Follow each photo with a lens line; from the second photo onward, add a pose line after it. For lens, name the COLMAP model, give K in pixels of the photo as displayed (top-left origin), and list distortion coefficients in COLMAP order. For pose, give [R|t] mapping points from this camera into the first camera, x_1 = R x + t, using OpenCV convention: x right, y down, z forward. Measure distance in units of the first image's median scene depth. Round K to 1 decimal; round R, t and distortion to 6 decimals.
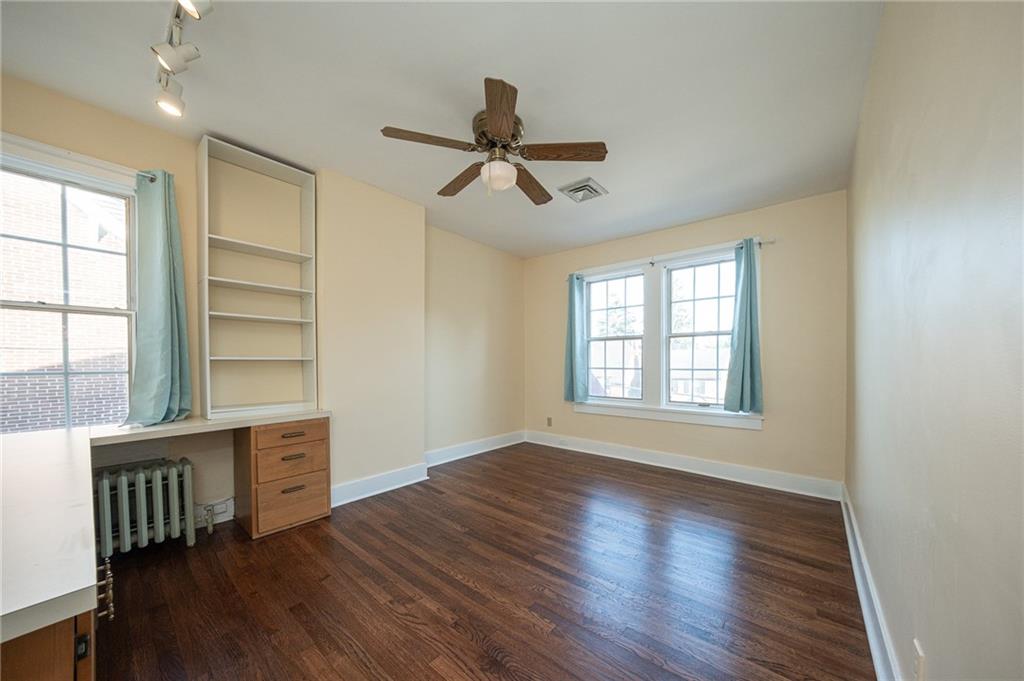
lens RADIAL K [[354.3, 0, 535.6], [0, 354.3, 365.8], [0, 0, 1]] dist [0.000046, 0.000020]
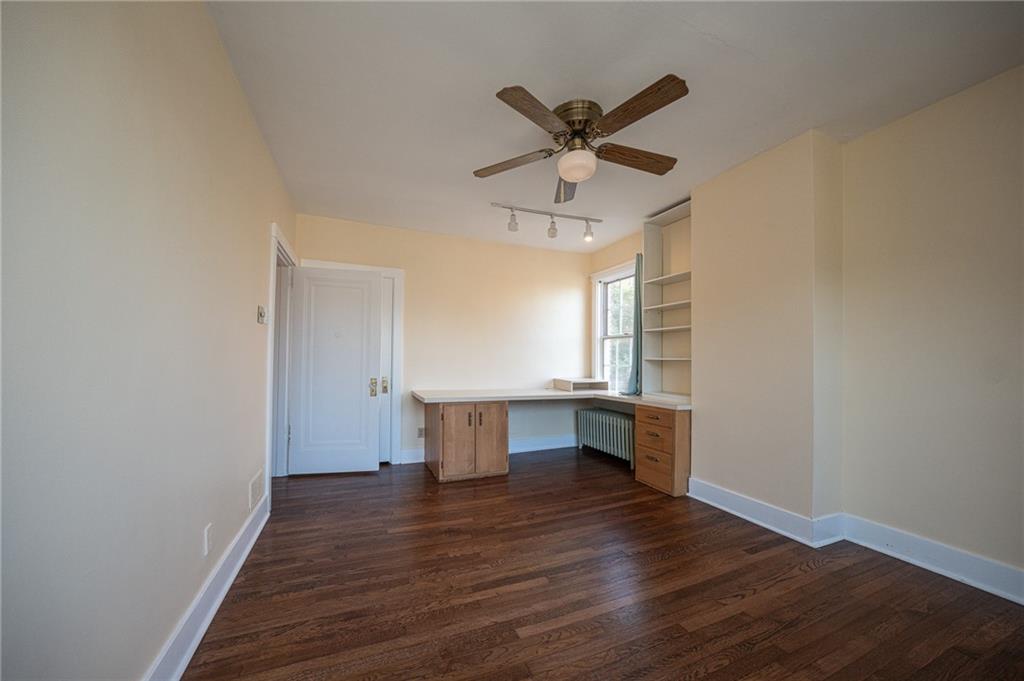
lens RADIAL K [[352.9, 0, 514.2], [0, 352.9, 356.9], [0, 0, 1]] dist [-0.017848, 0.000076]
pose [[-0.468280, -0.015250, -0.883448, 0.685723], [-0.021983, 0.999743, -0.005605, -0.008659], [0.883306, 0.016796, -0.468495, 1.113942]]
